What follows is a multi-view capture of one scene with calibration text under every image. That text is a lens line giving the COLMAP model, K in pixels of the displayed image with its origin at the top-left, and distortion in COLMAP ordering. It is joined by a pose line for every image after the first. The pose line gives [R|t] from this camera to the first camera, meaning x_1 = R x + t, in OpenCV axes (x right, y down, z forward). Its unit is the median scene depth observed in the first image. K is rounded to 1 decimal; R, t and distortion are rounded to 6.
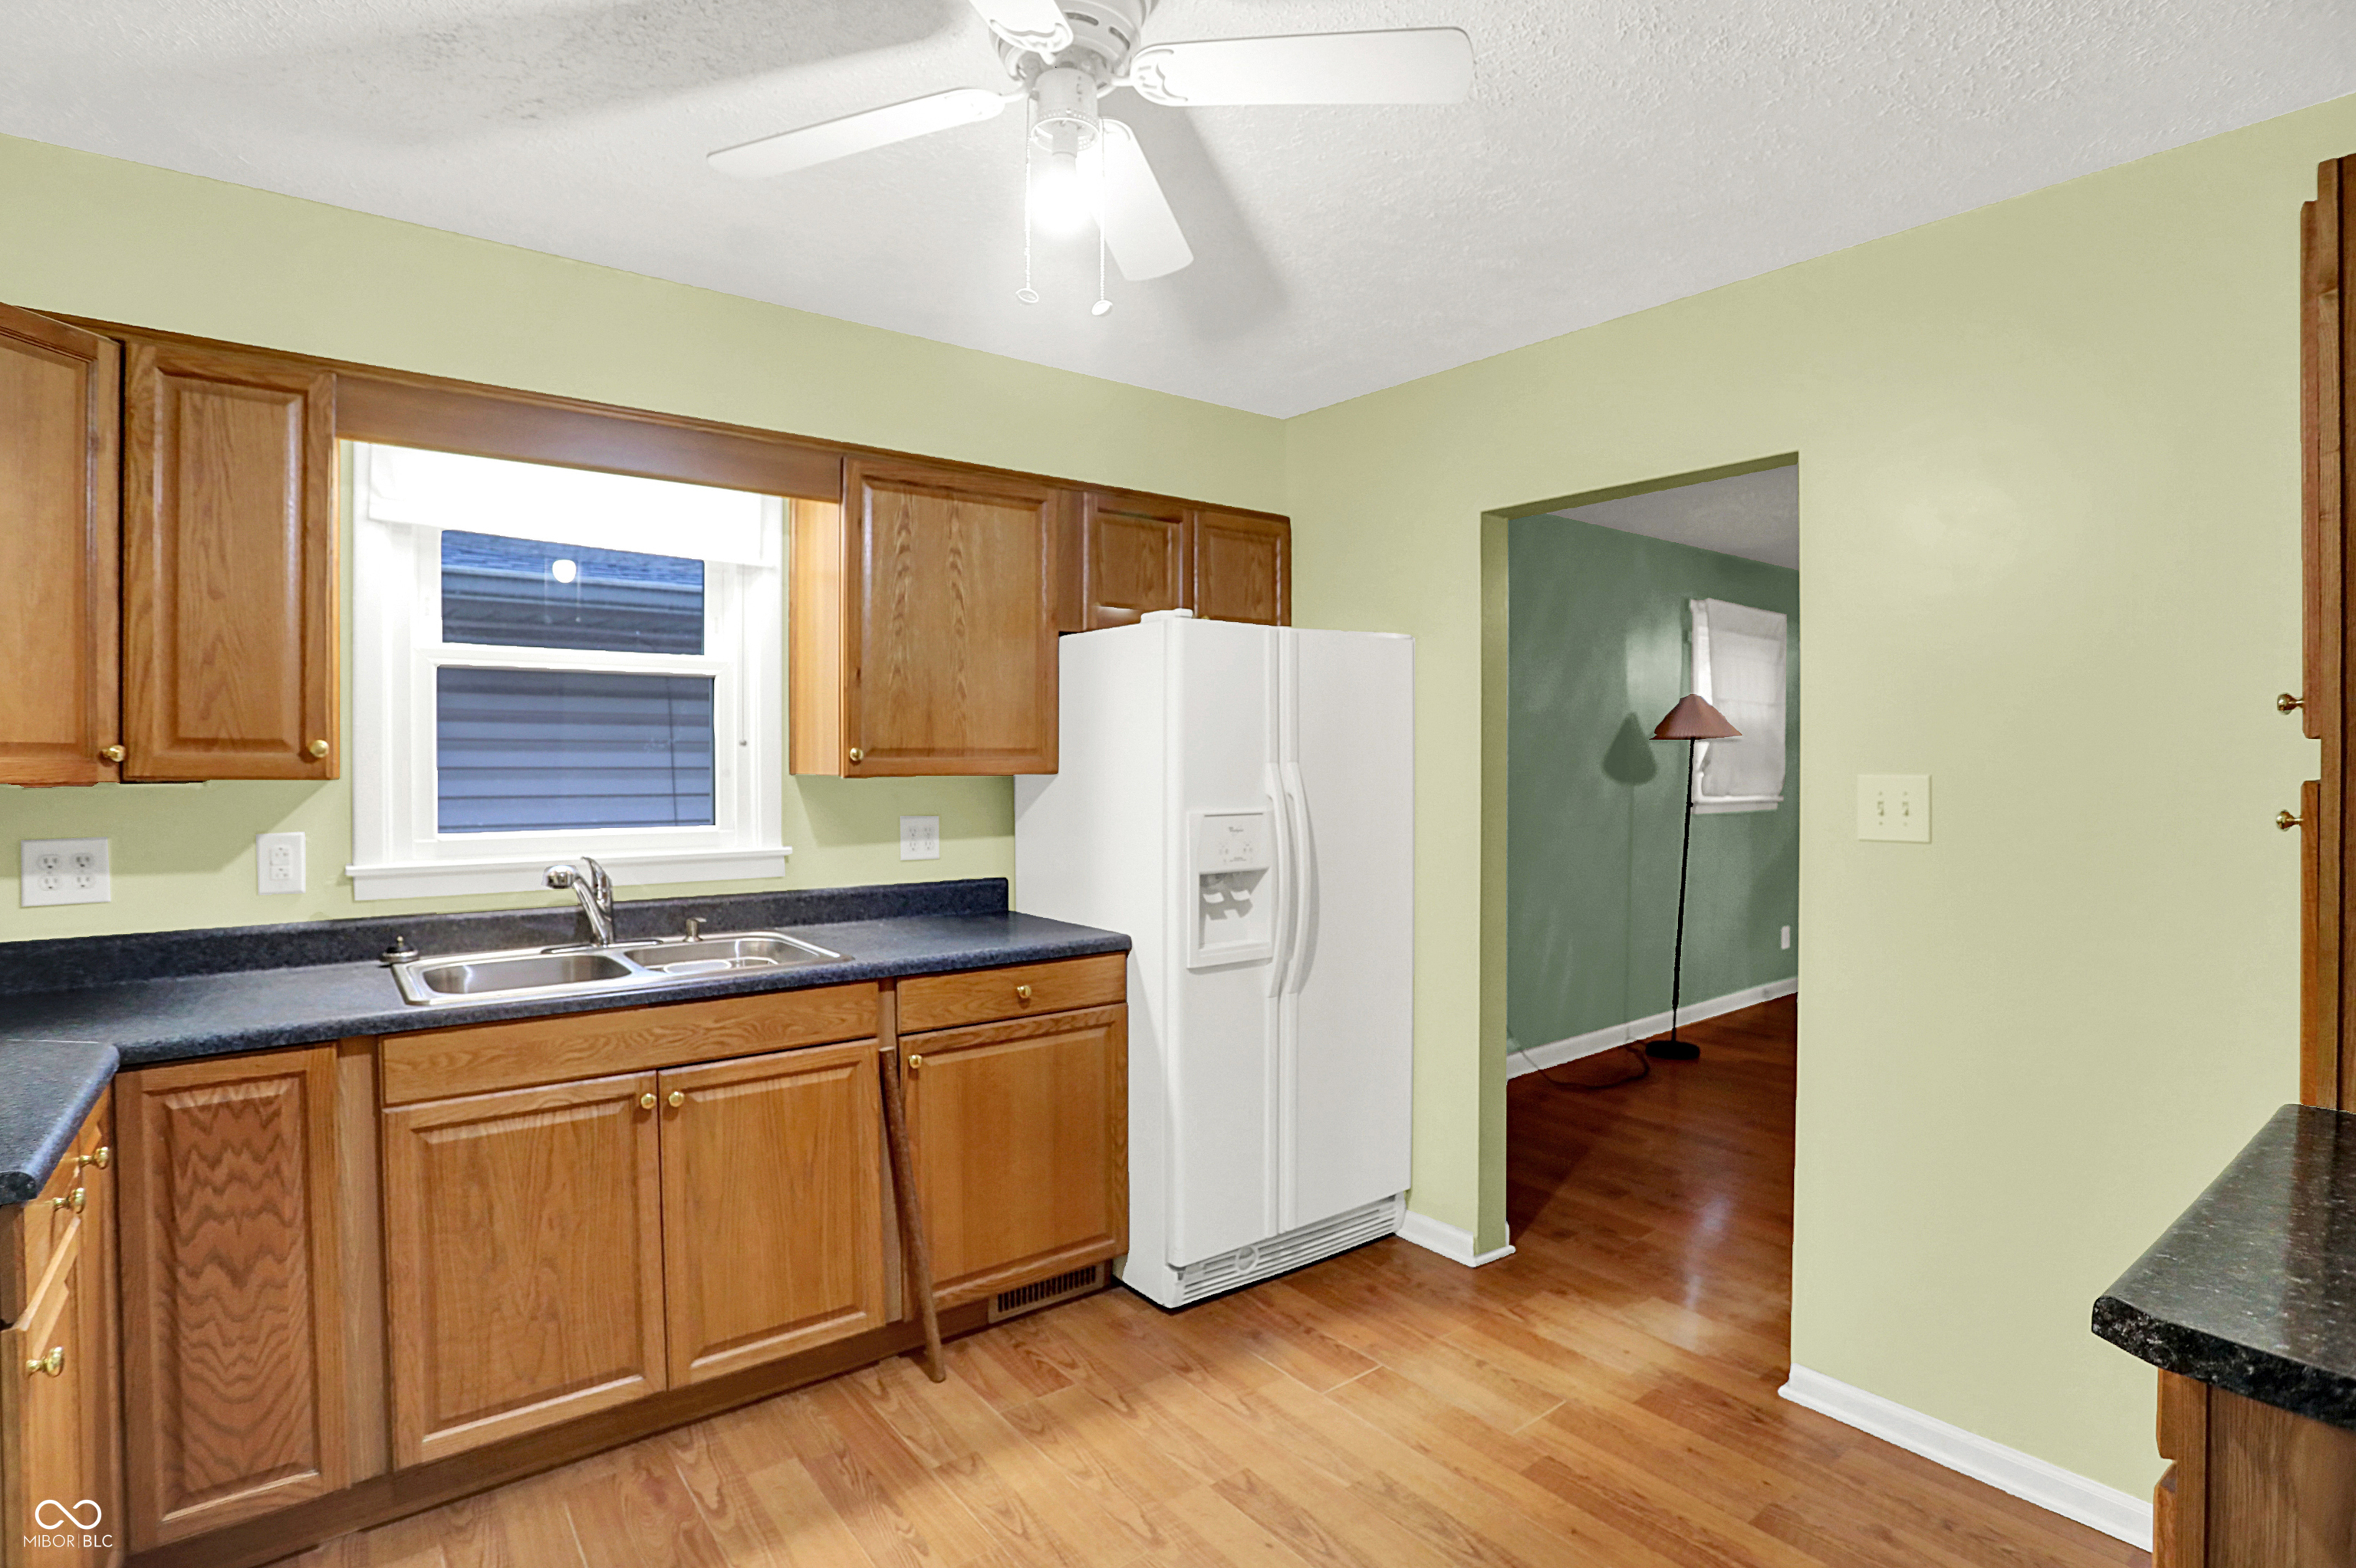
lens RADIAL K [[1174.2, 0, 1174.6], [0, 1174.2, 776.1], [0, 0, 1]] dist [-0.071611, 0.028863]
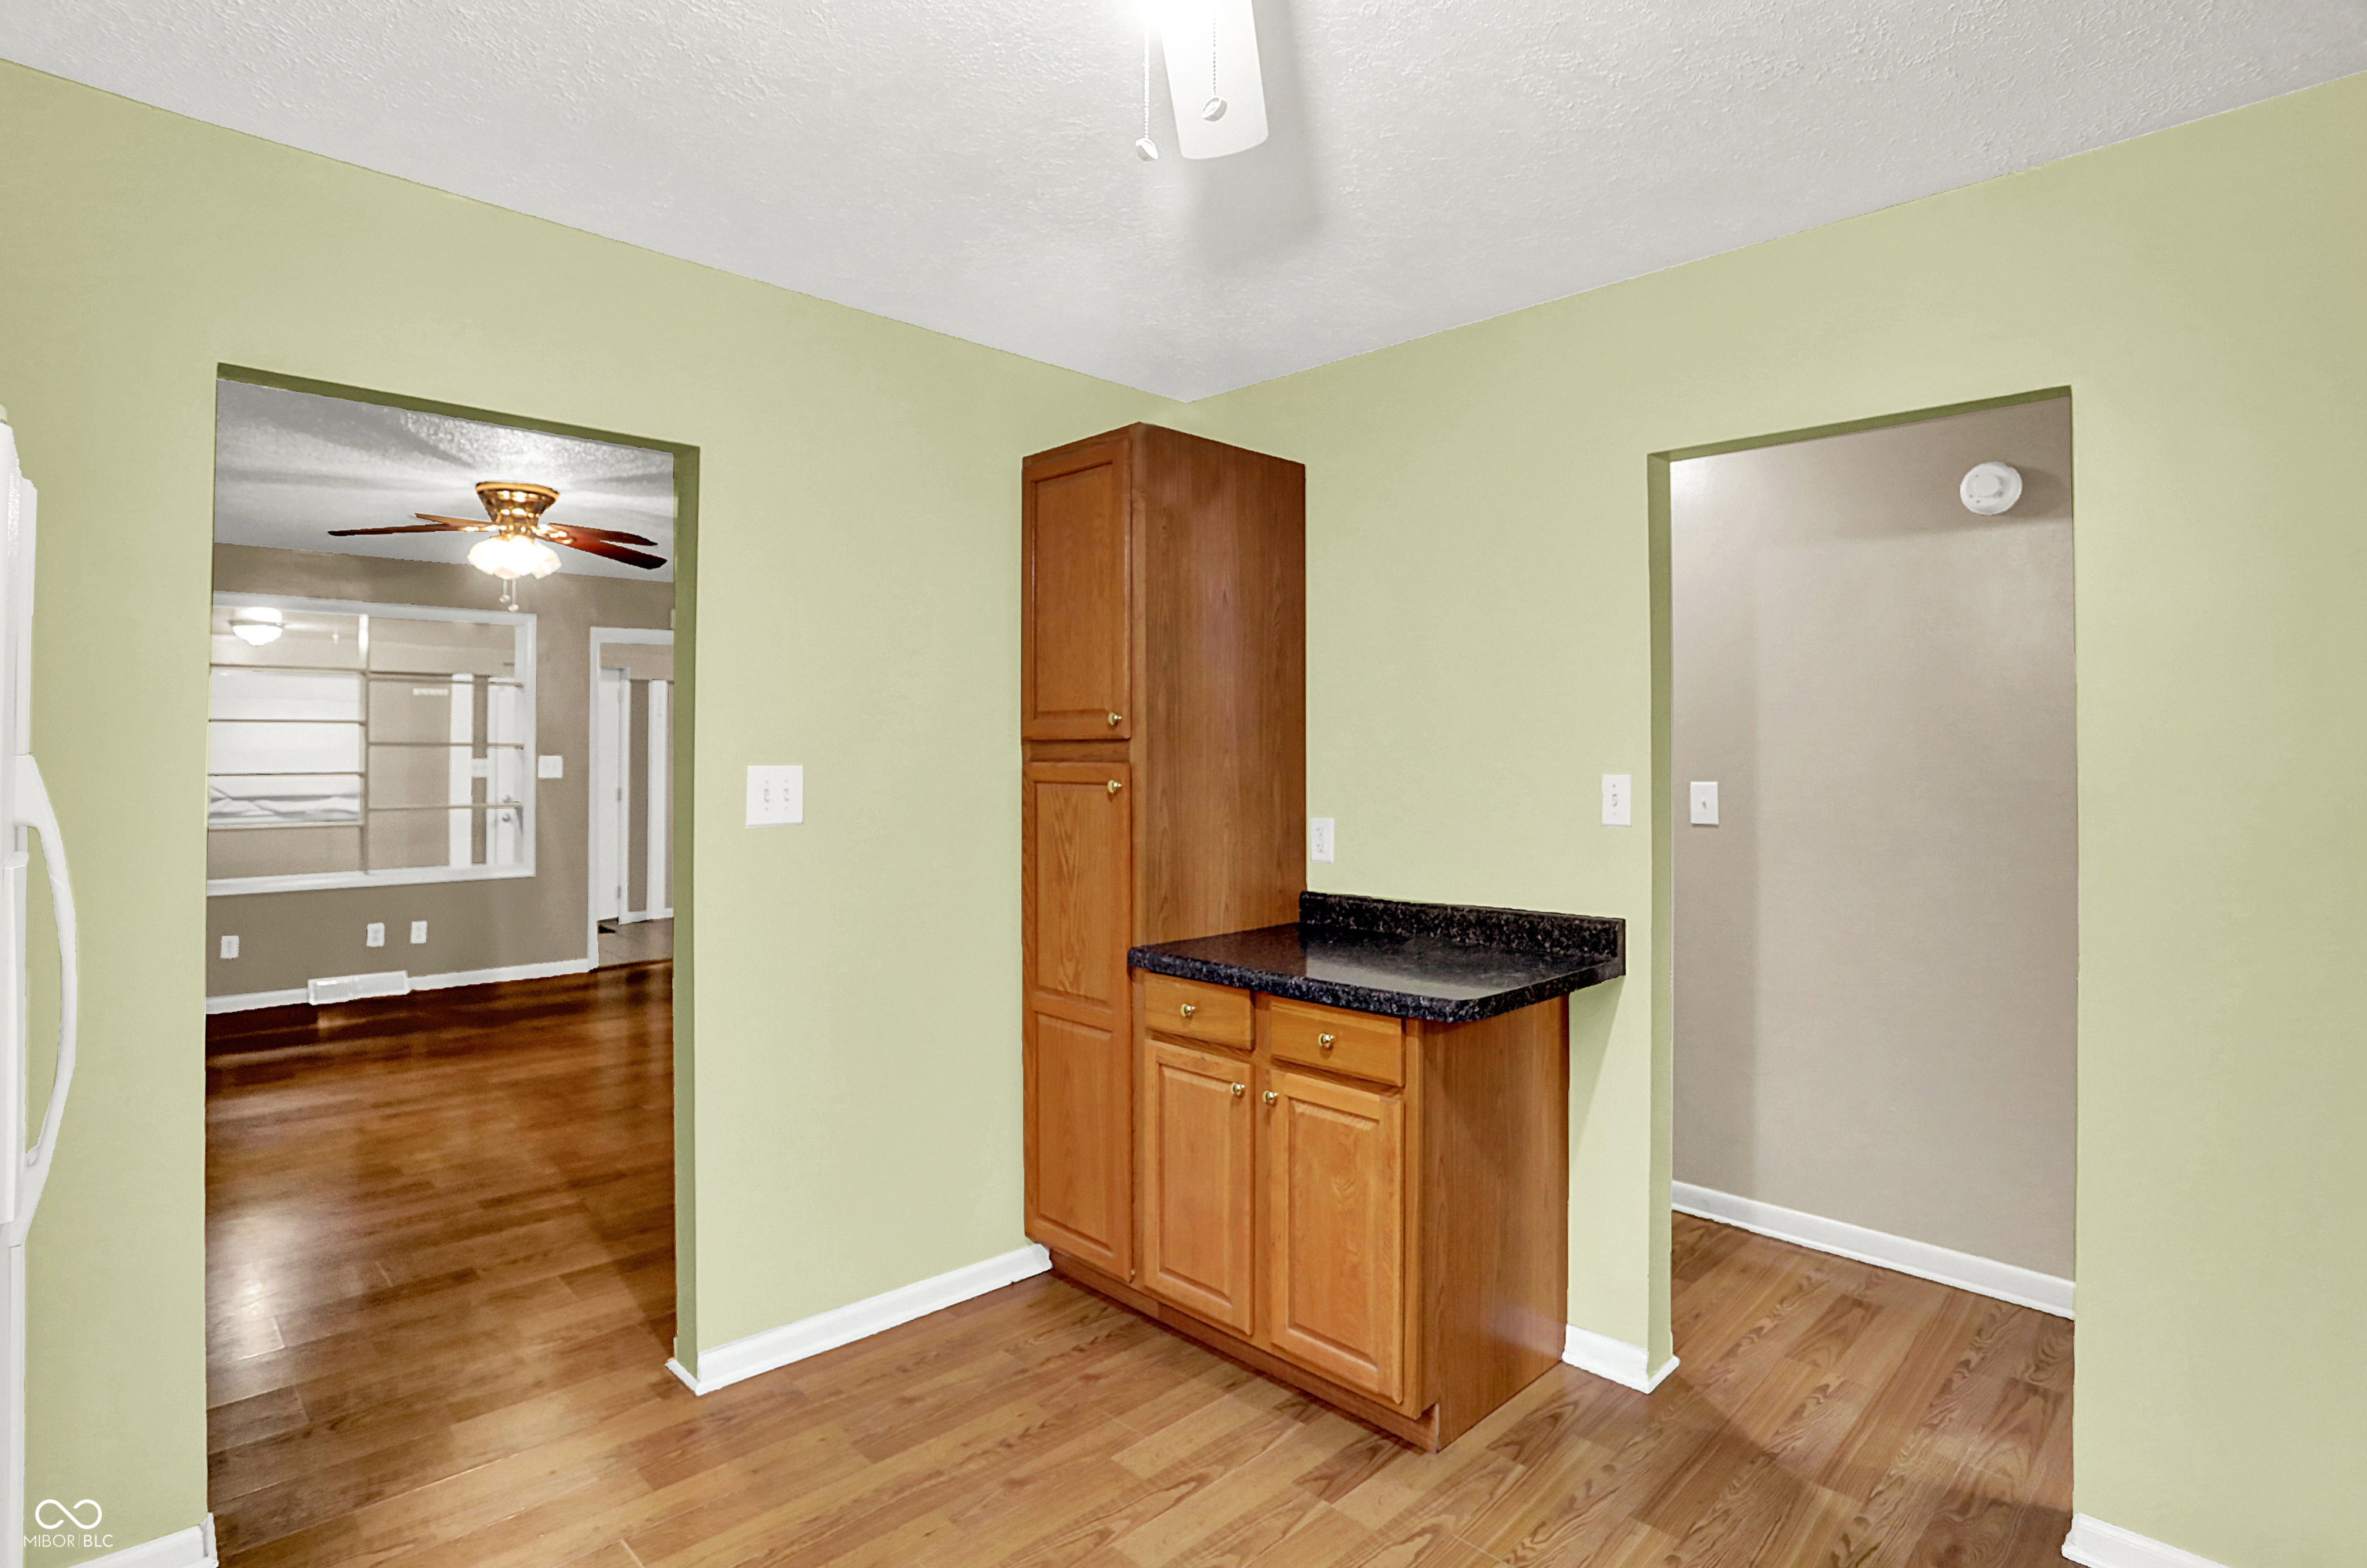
lens RADIAL K [[1179.8, 0, 1175.0], [0, 1179.8, 735.9], [0, 0, 1]] dist [-0.071611, 0.028863]
pose [[-0.110684, 0.019978, 0.993655, -0.499709], [0.019651, 0.999646, -0.017910, -0.003412], [-0.993661, 0.017544, -0.111038, 0.666370]]
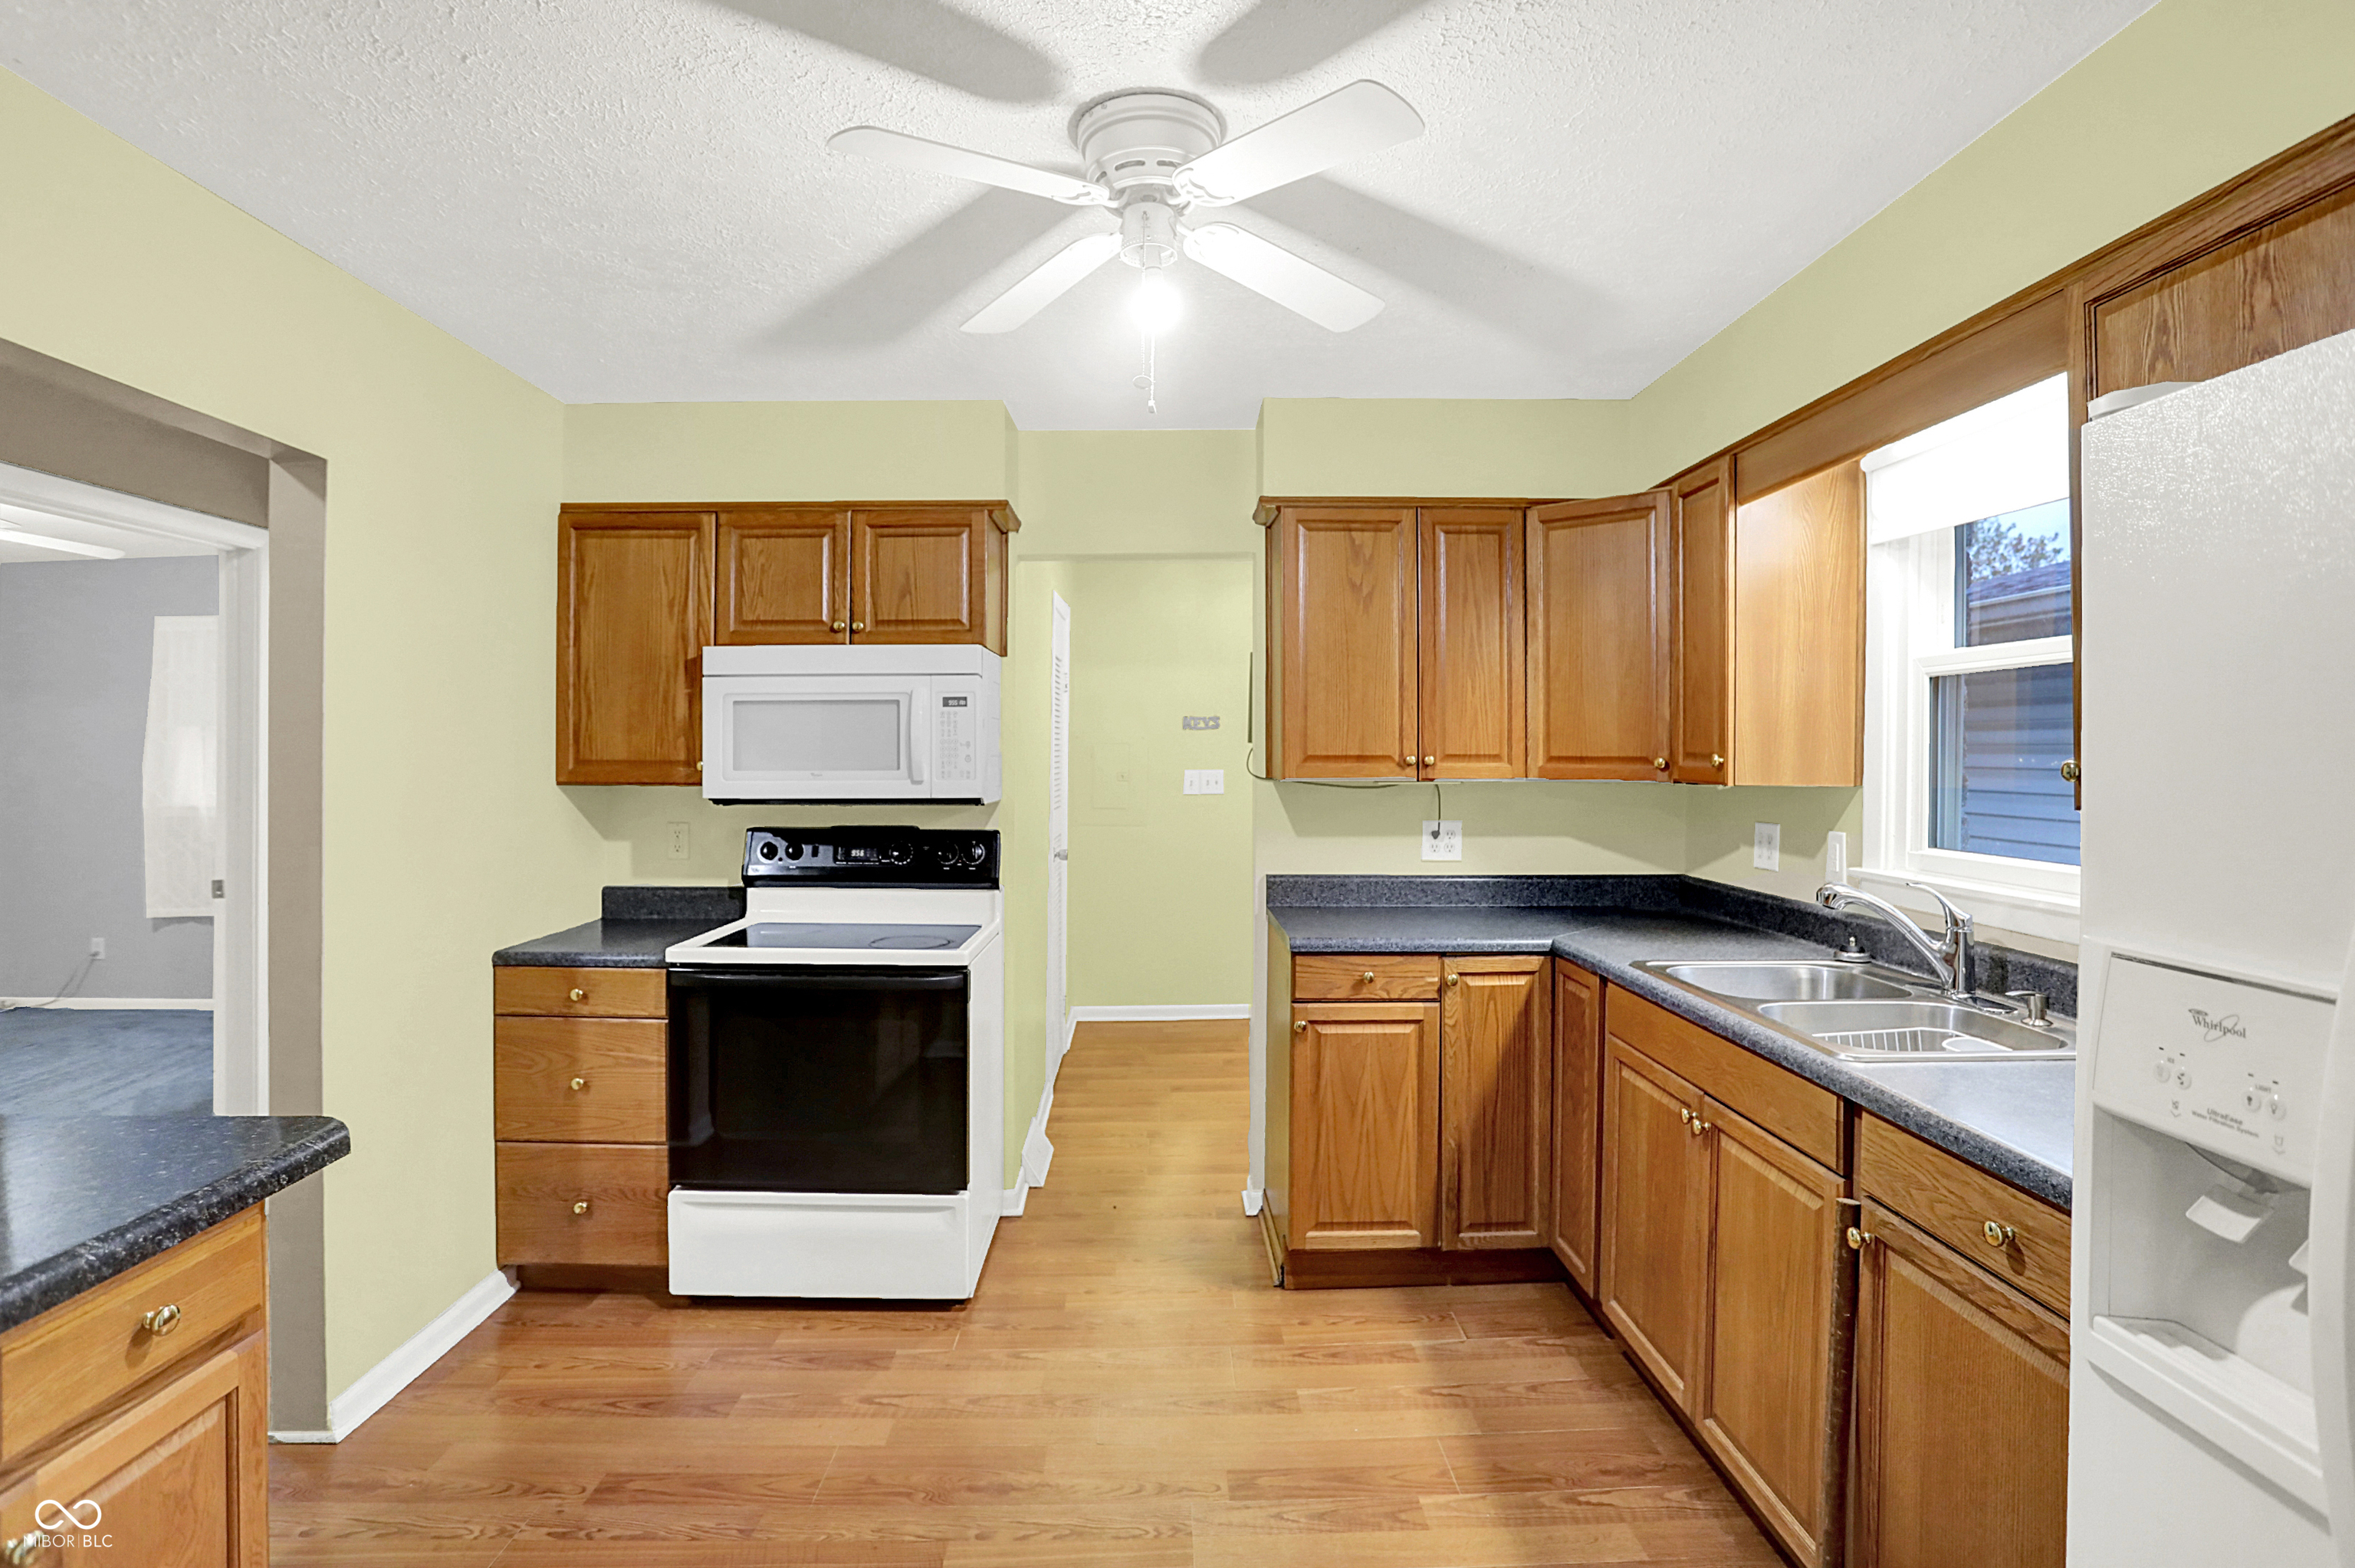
lens RADIAL K [[1173.6, 0, 1169.9], [0, 1173.6, 754.4], [0, 0, 1]] dist [-0.071611, 0.028863]
pose [[-0.607843, -0.000540, -0.794057, 0.521473], [-0.013883, 0.999854, 0.009948, -0.029113], [0.793936, 0.017071, -0.607762, 1.076356]]
